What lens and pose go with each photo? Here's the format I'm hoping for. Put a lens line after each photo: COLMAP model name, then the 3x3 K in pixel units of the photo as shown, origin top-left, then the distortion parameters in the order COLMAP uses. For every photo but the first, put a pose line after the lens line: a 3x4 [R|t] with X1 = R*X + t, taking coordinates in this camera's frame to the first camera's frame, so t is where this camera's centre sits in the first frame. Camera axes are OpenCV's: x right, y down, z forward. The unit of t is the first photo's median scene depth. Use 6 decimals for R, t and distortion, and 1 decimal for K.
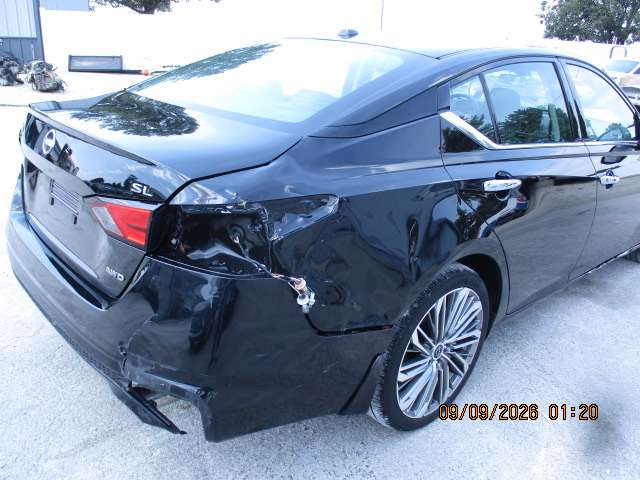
lens RADIAL K [[532.6, 0, 320.0], [0, 532.6, 240.0], [0, 0, 1]] dist [-0.041647, 0.011813]
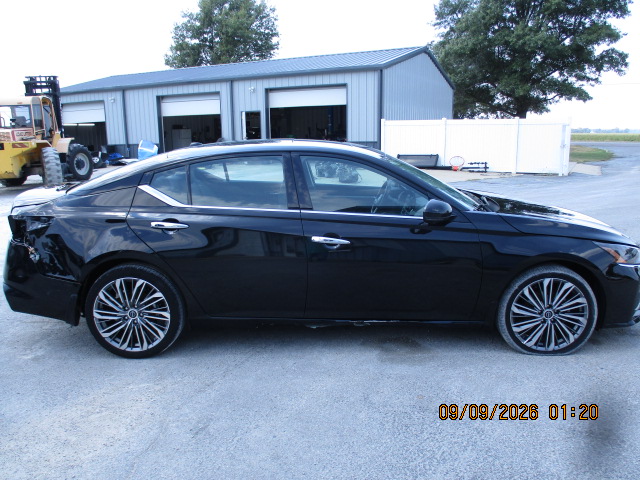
lens RADIAL K [[532.6, 0, 320.0], [0, 532.6, 240.0], [0, 0, 1]] dist [-0.041647, 0.011813]
pose [[0.756427, 0.078256, -0.649380, 1.882273], [-0.190051, 0.976279, -0.103730, 0.030585], [0.625859, 0.201879, 0.753356, -0.004789]]
